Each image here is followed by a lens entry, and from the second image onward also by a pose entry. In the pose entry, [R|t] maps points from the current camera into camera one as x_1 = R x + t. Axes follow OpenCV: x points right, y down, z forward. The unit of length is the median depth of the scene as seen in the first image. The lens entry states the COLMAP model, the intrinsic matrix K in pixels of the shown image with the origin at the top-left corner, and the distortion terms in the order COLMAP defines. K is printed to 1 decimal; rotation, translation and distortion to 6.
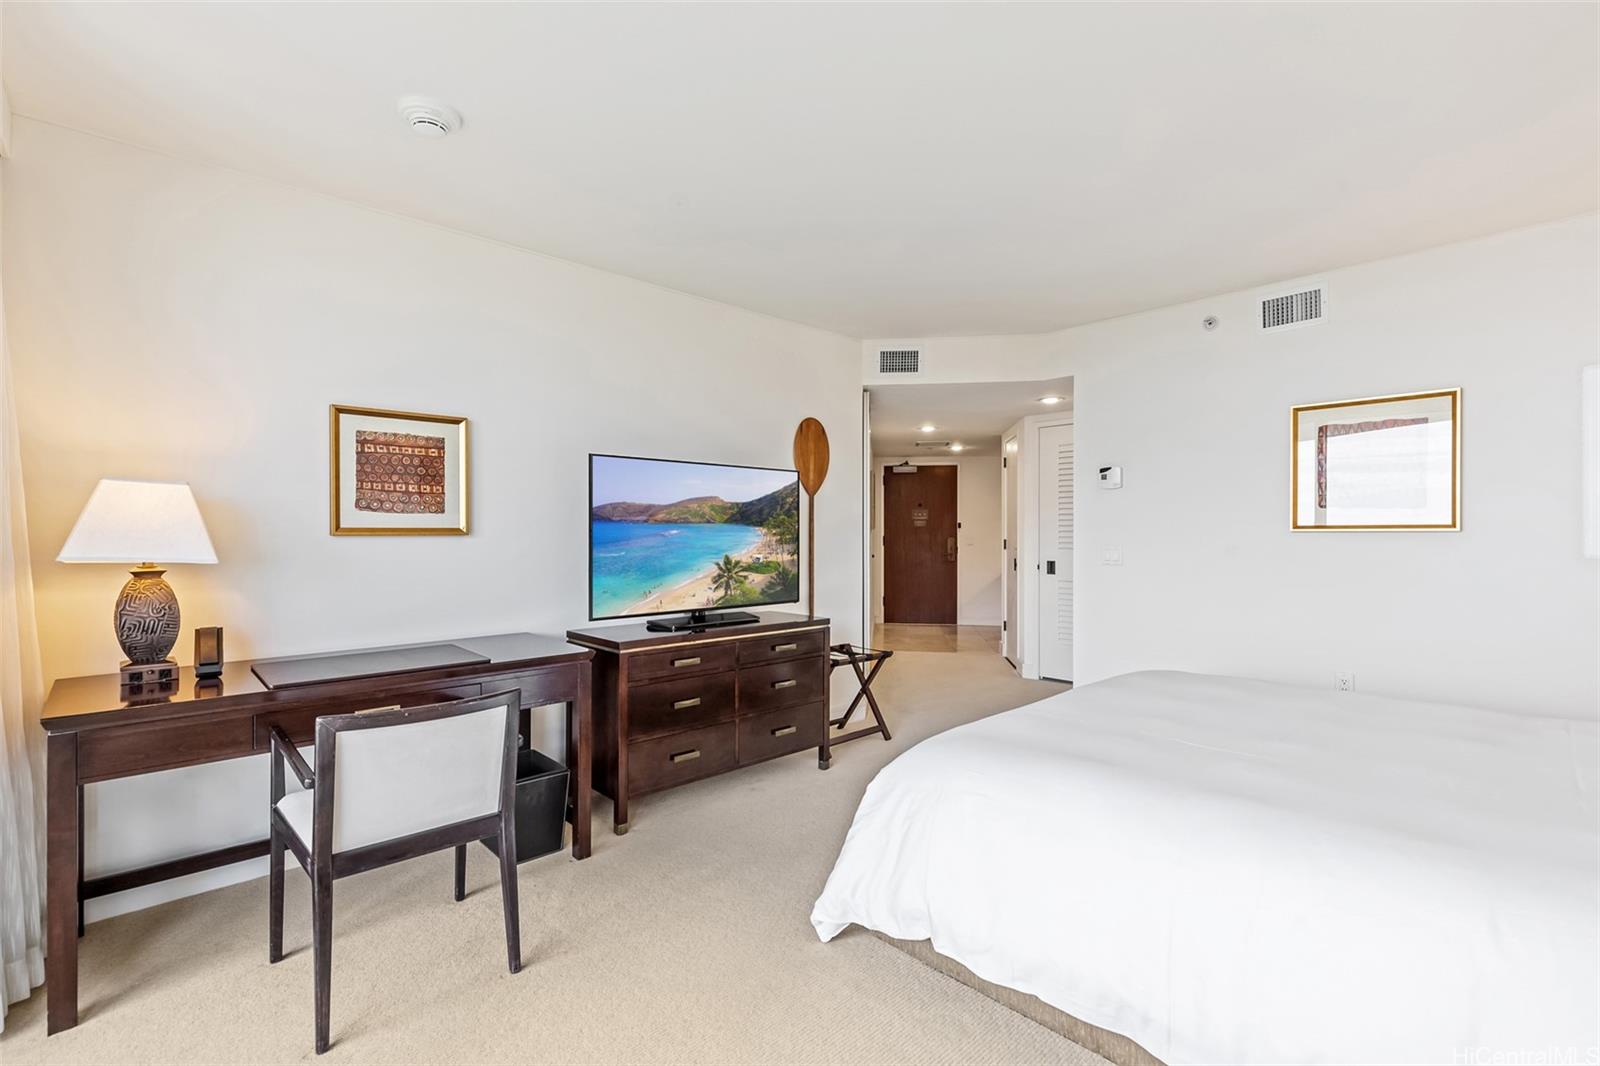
lens RADIAL K [[741.6, 0, 800.6], [0, 741.6, 535.5], [0, 0, 1]] dist [-0.006372, -0.000663]
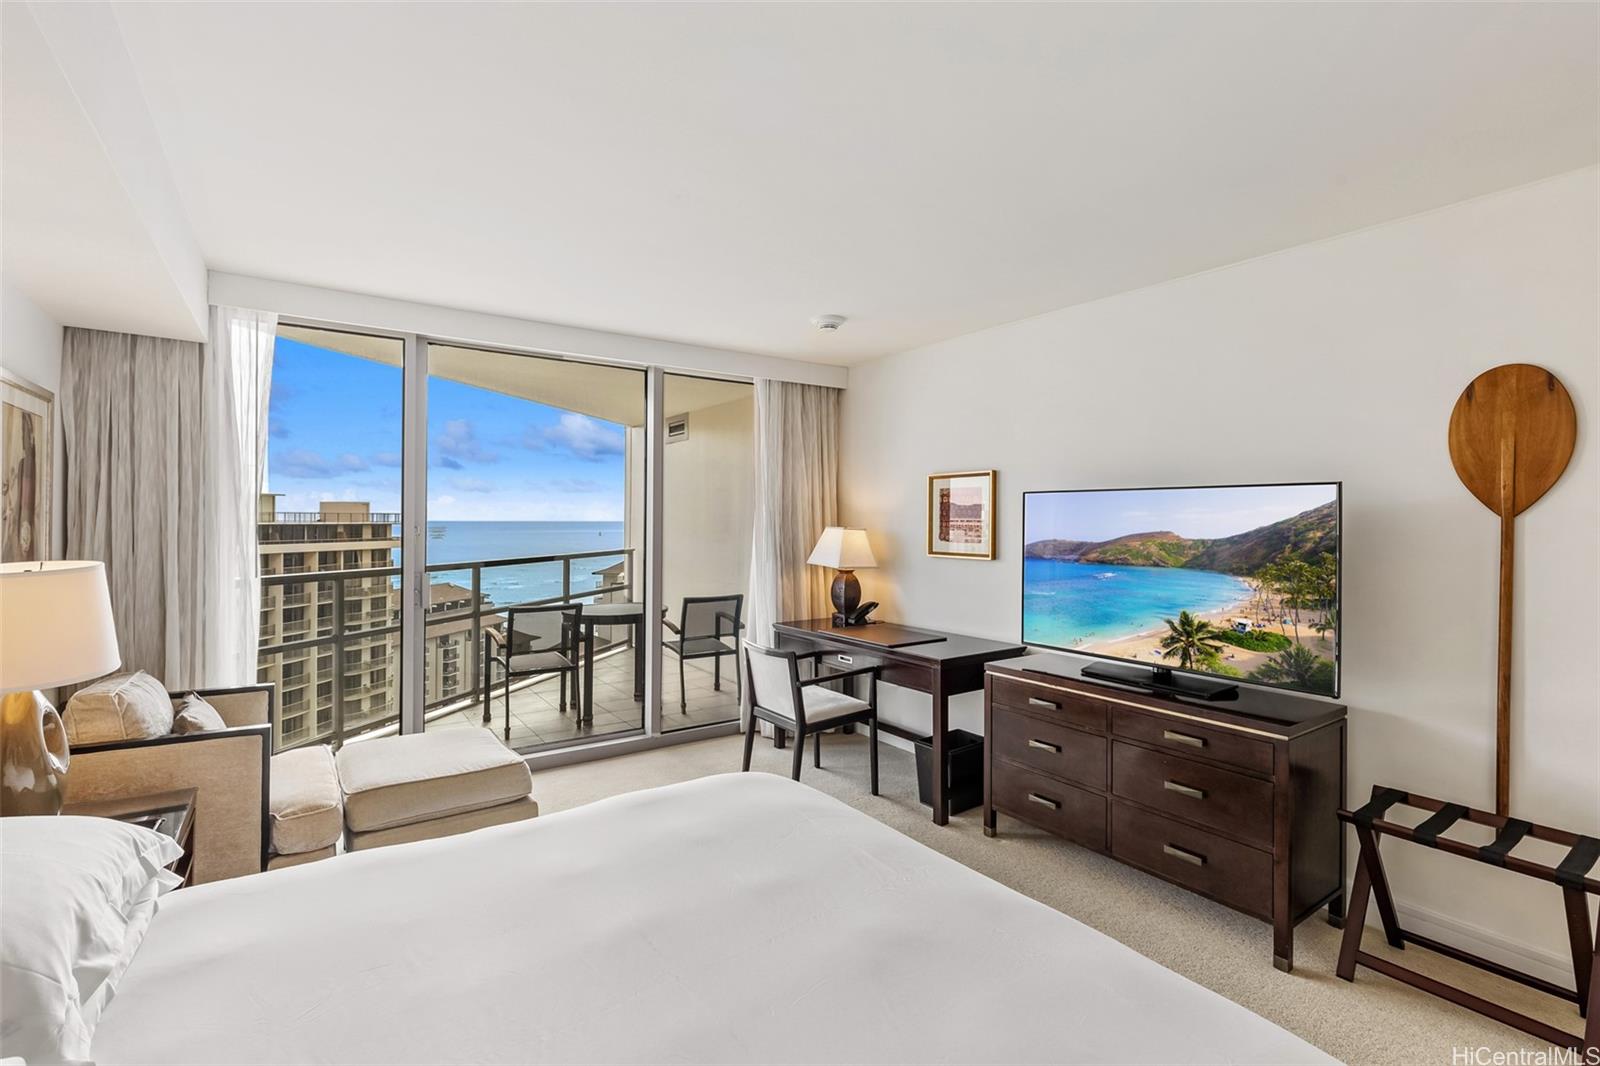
lens RADIAL K [[741.6, 0, 797.8], [0, 741.6, 523.5], [0, 0, 1]] dist [-0.006372, -0.000663]
pose [[-0.165576, 0.001675, -0.986196, 0.677952], [-0.013144, 0.999906, 0.003905, -0.058173], [0.986110, 0.013609, -0.165538, 0.746447]]
